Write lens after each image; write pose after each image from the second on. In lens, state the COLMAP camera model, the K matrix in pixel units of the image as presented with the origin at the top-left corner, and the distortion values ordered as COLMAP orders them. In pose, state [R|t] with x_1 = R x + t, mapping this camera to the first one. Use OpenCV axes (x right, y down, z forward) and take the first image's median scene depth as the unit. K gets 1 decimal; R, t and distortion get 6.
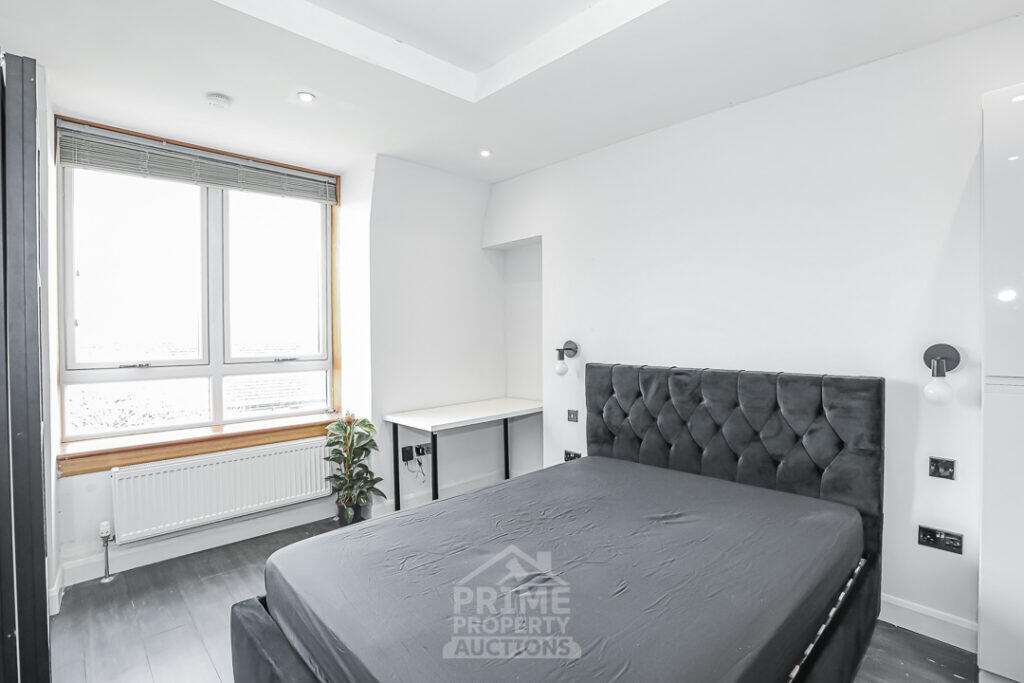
lens RADIAL K [[487.5, 0, 516.1], [0, 487.5, 340.0], [0, 0, 1]] dist [-0.041226, 0.011517]
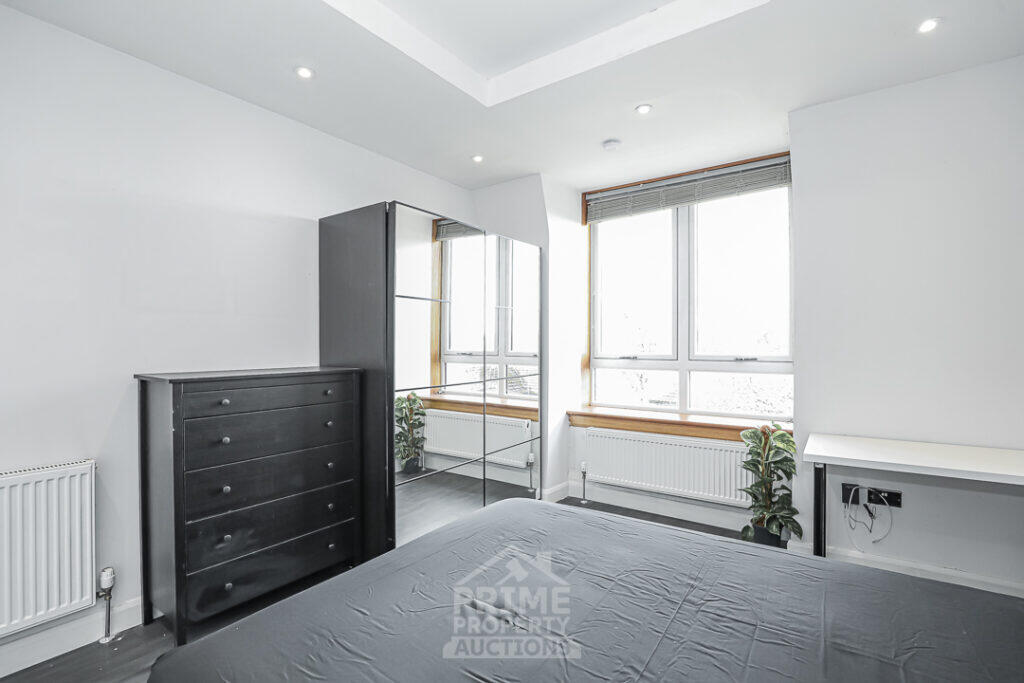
lens RADIAL K [[463.1, 0, 511.6], [0, 463.1, 341.9], [0, 0, 1]] dist [0.003128, 0.000232]
pose [[0.211790, 0.008959, -0.977274, 0.382639], [-0.006515, 0.999949, 0.007755, 0.001025], [0.977294, 0.004724, 0.211837, 0.372625]]
